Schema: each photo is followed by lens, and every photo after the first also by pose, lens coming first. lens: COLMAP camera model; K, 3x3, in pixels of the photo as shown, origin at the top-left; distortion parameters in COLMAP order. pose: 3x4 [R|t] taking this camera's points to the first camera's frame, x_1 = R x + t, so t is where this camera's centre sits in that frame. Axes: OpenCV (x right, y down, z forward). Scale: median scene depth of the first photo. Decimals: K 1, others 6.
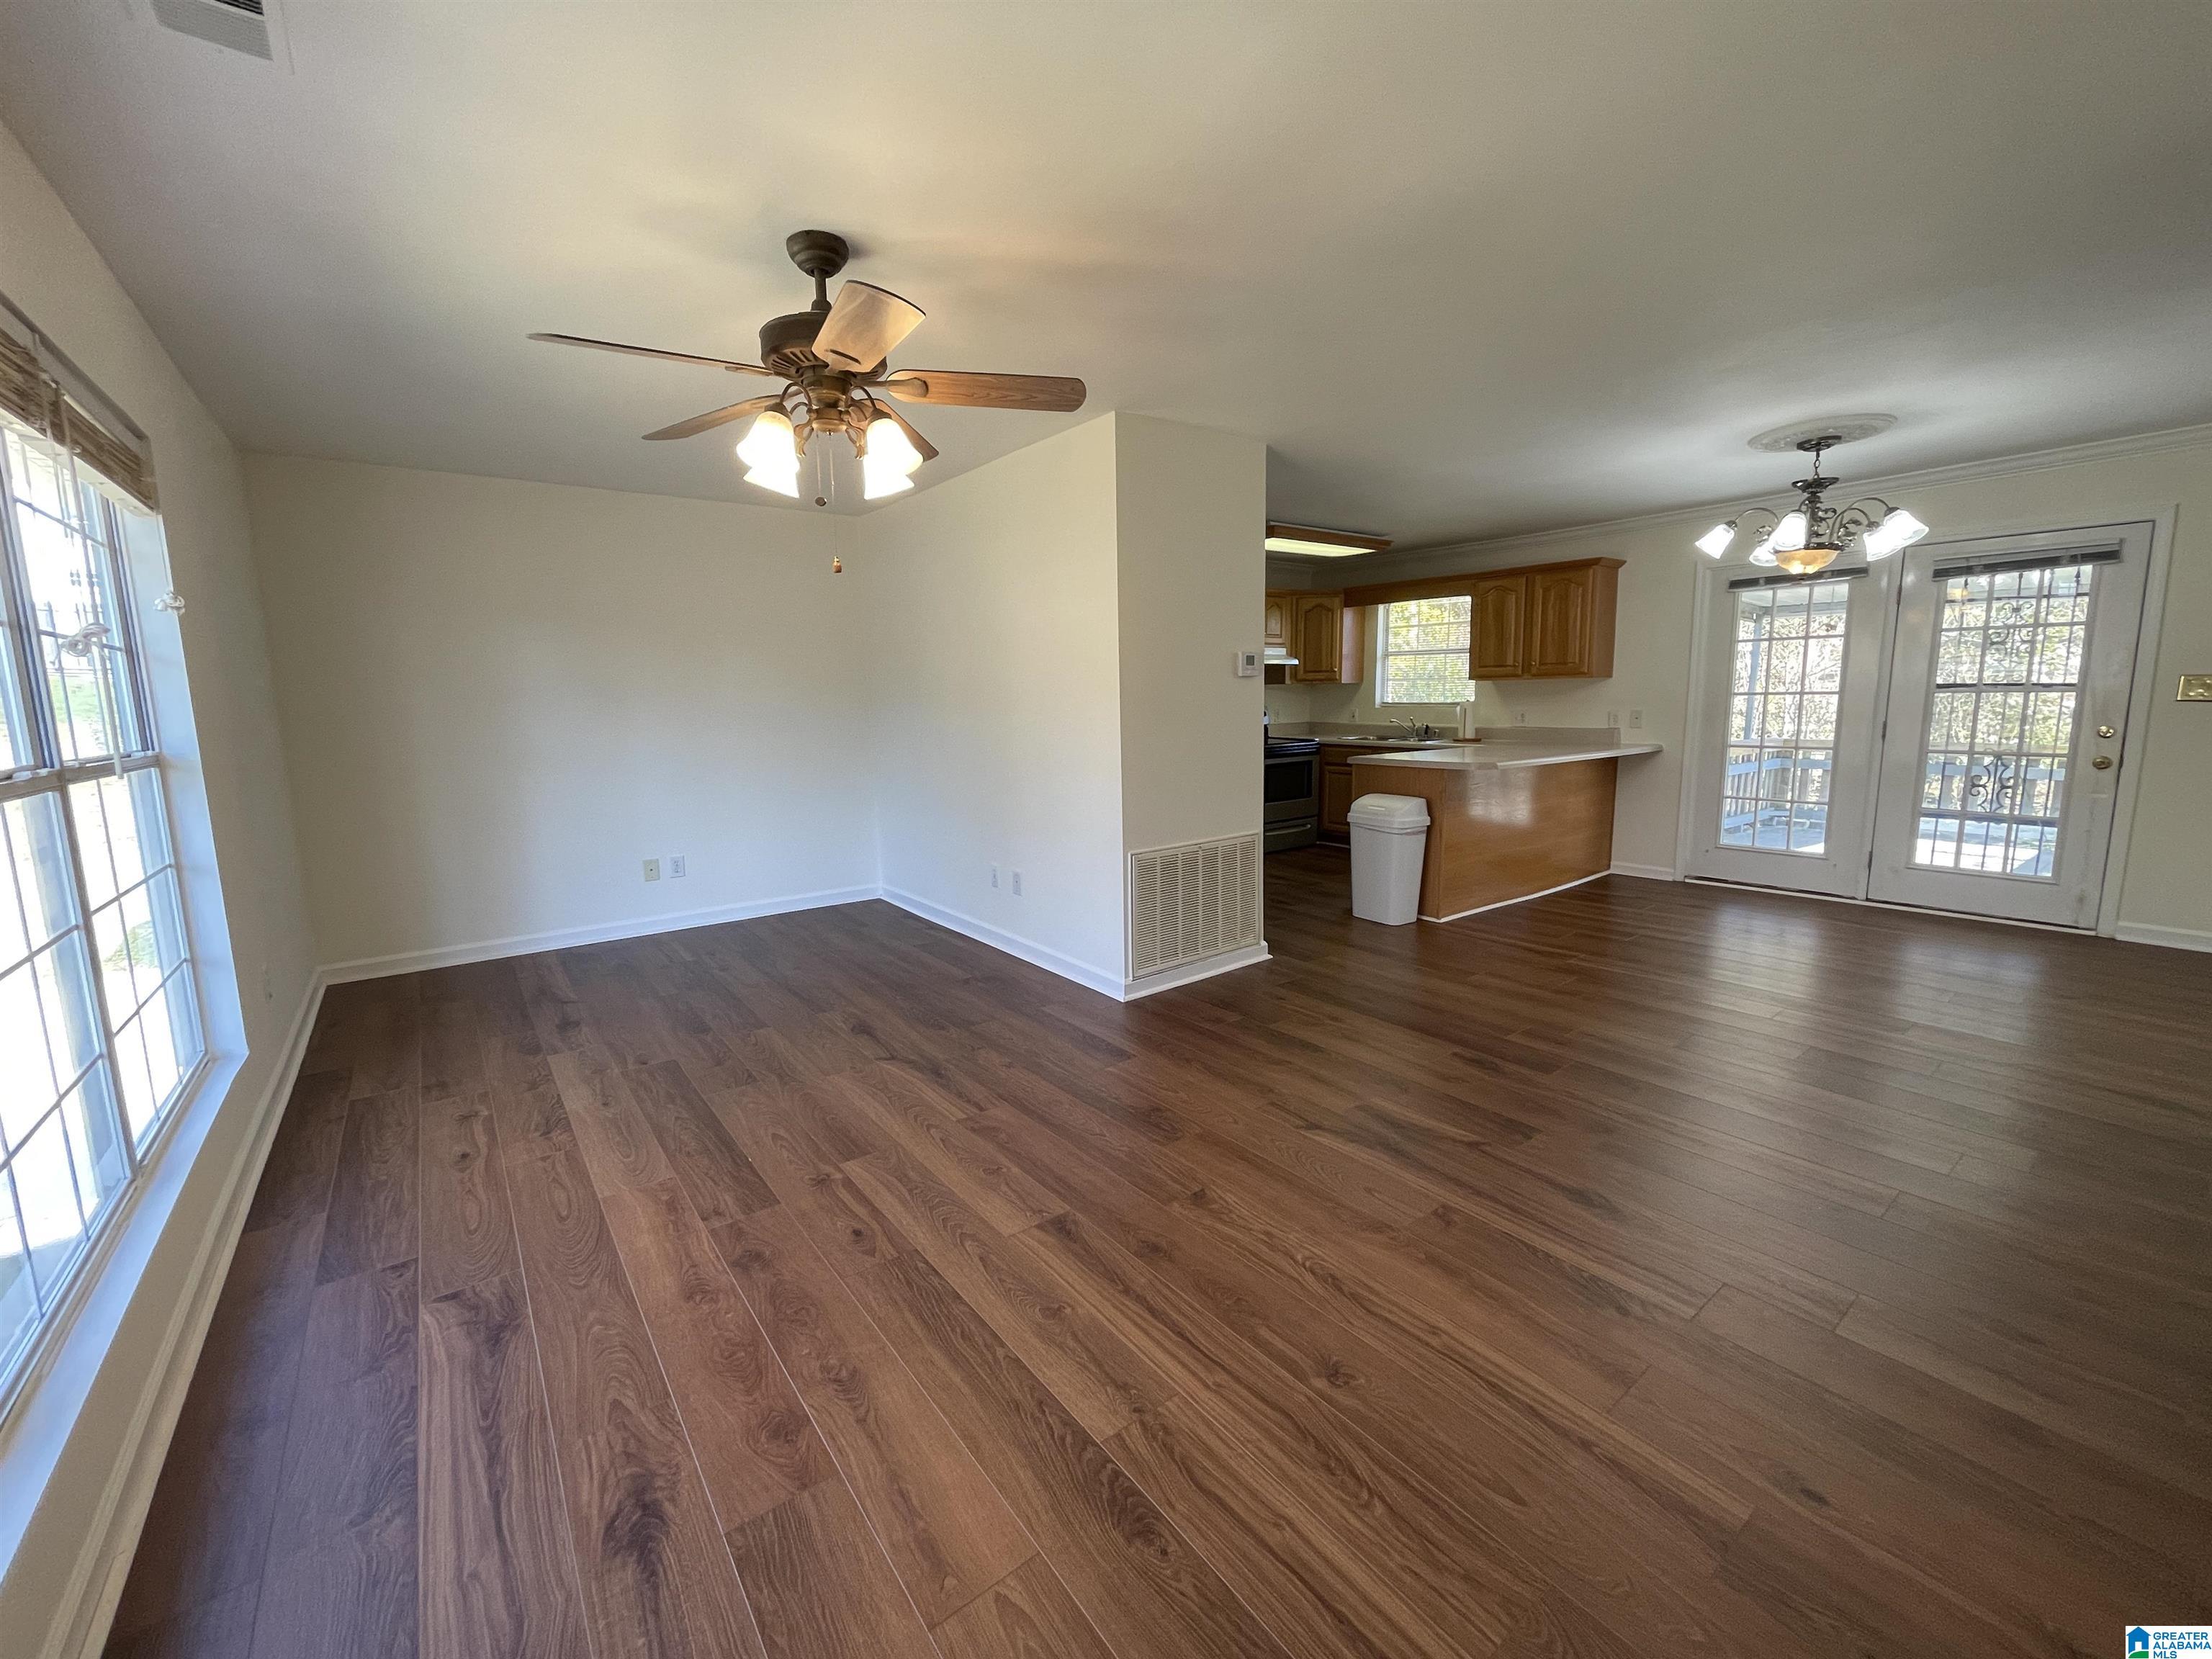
lens RADIAL K [[892.5, 0, 1104.6], [0, 892.5, 824.2], [0, 0, 1]] dist [0.000289, 0.001034]
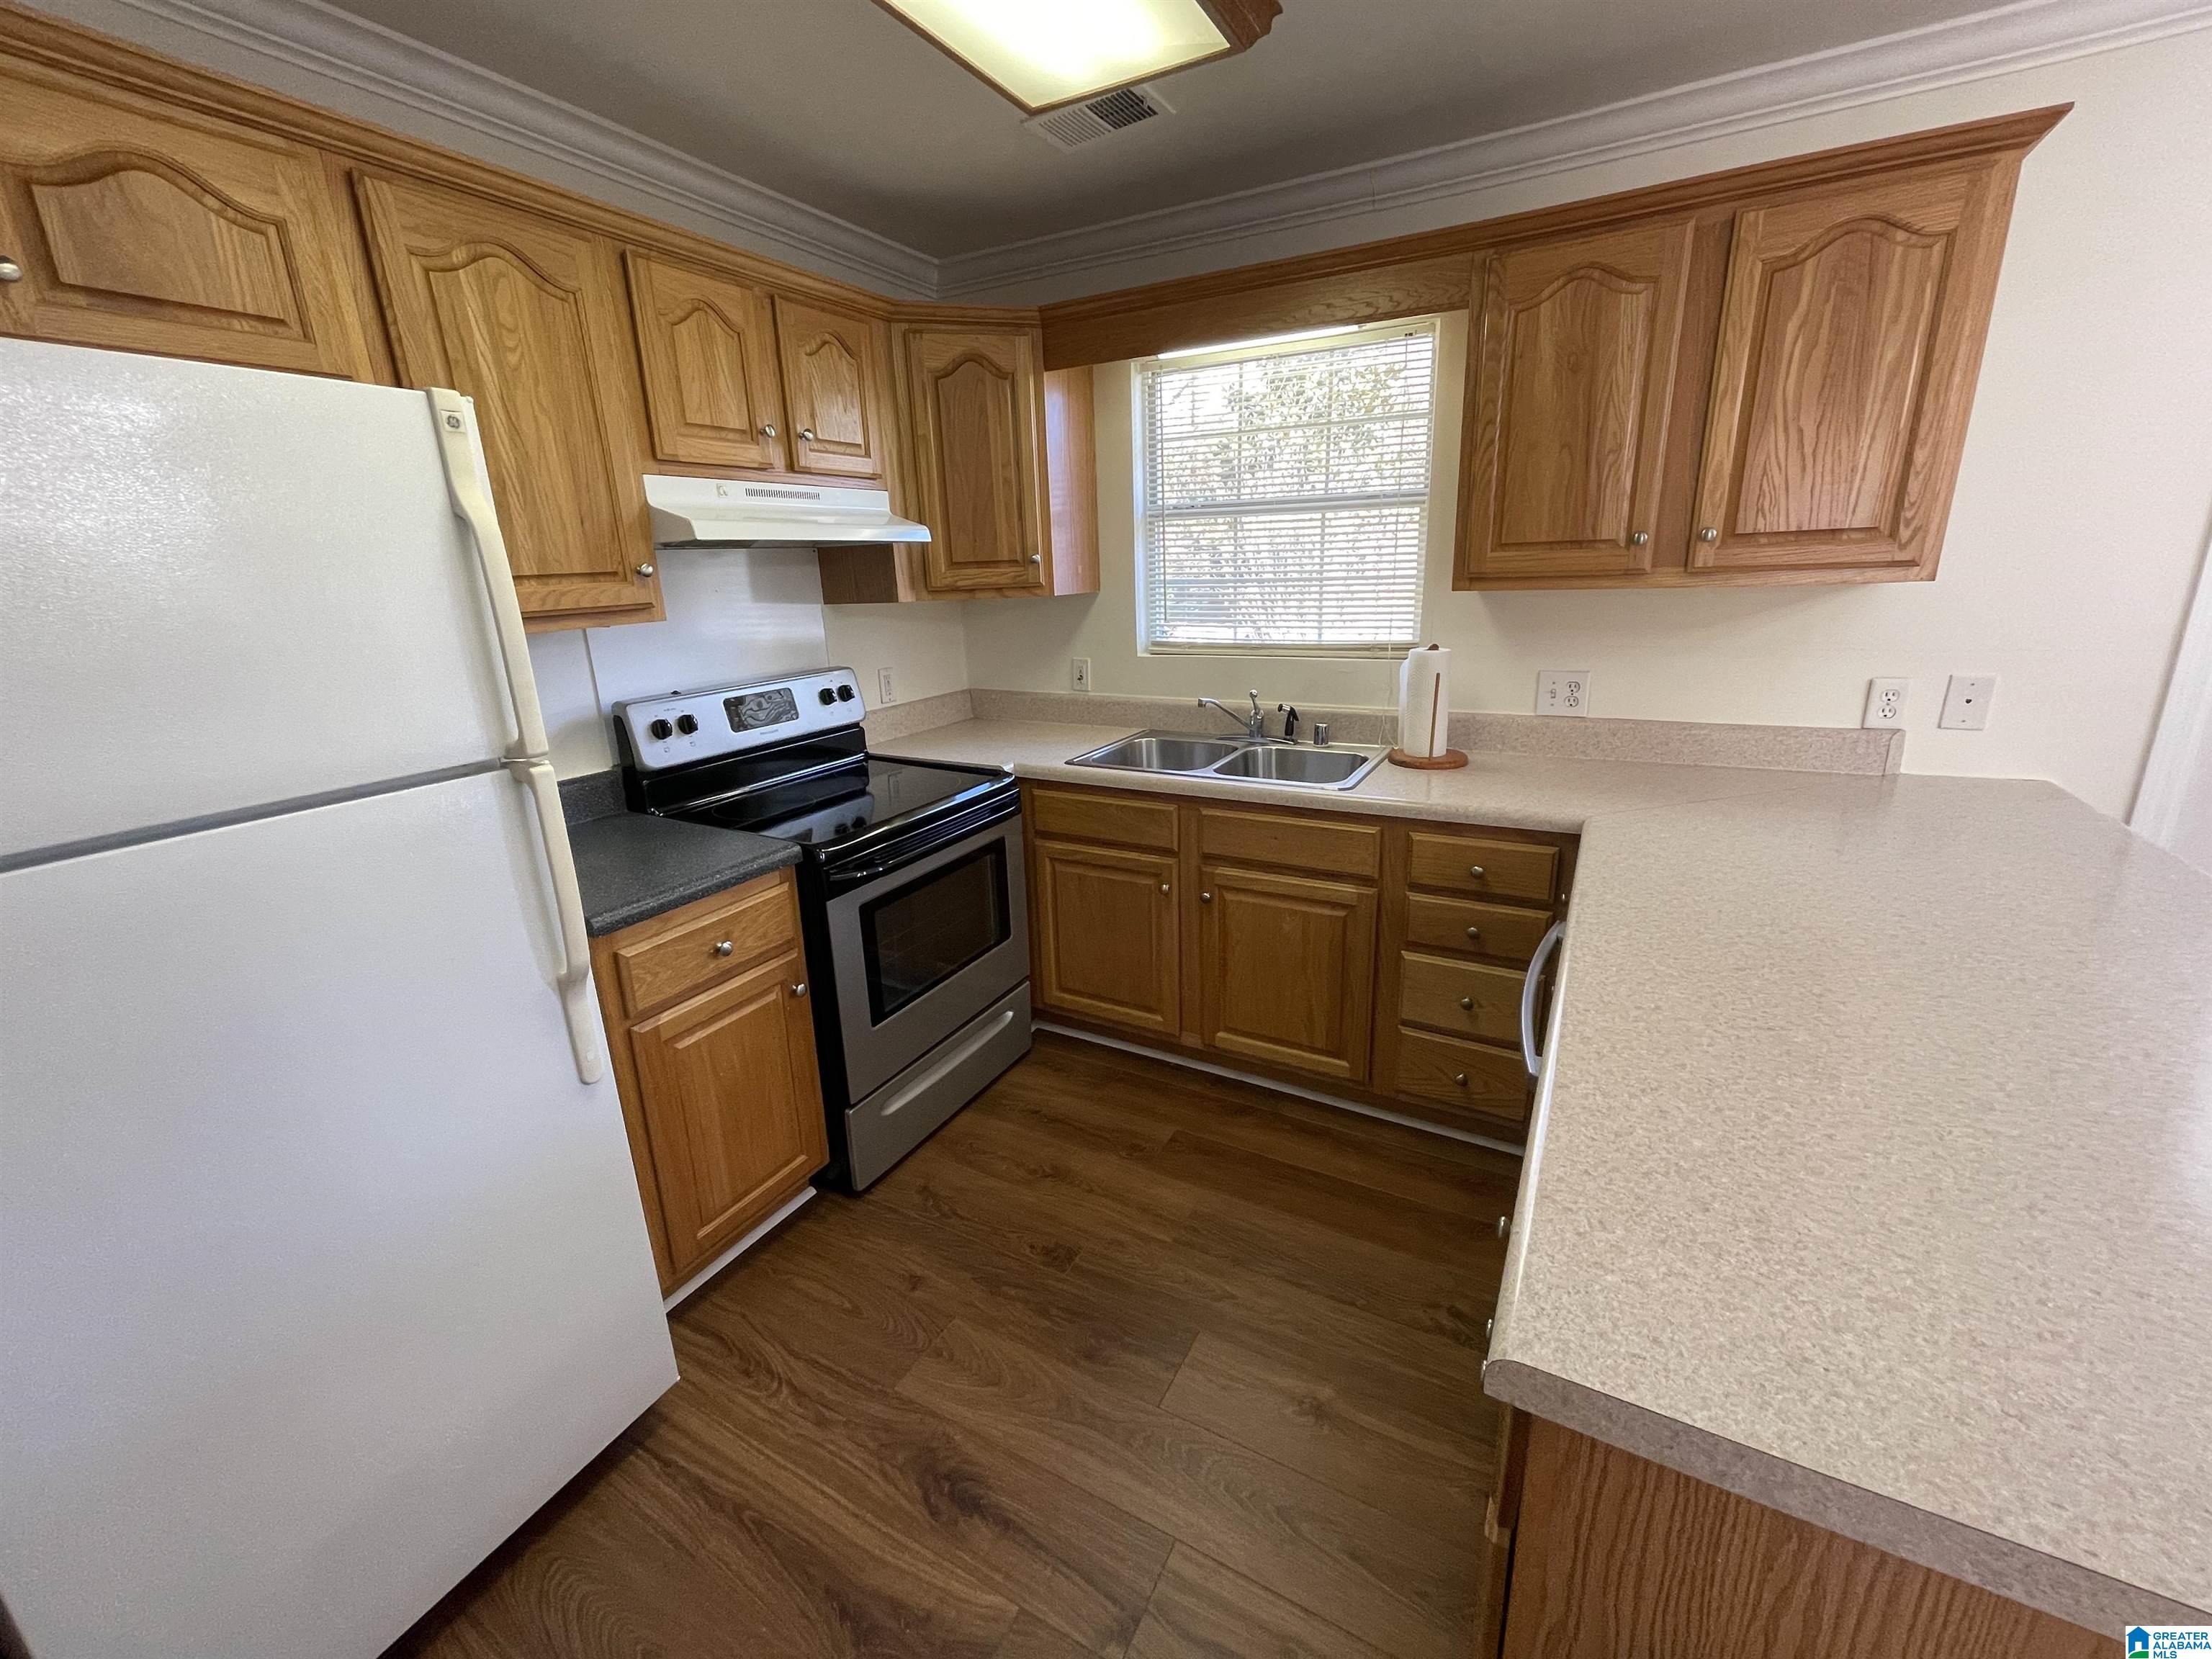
lens RADIAL K [[892.5, 0, 1110.3], [0, 892.5, 817.2], [0, 0, 1]] dist [0.000289, 0.001034]
pose [[0.911658, -0.128107, 0.390473, 0.190594], [0.079622, 0.987228, 0.137993, -0.167481], [-0.403163, -0.094712, 0.910214, 0.930692]]
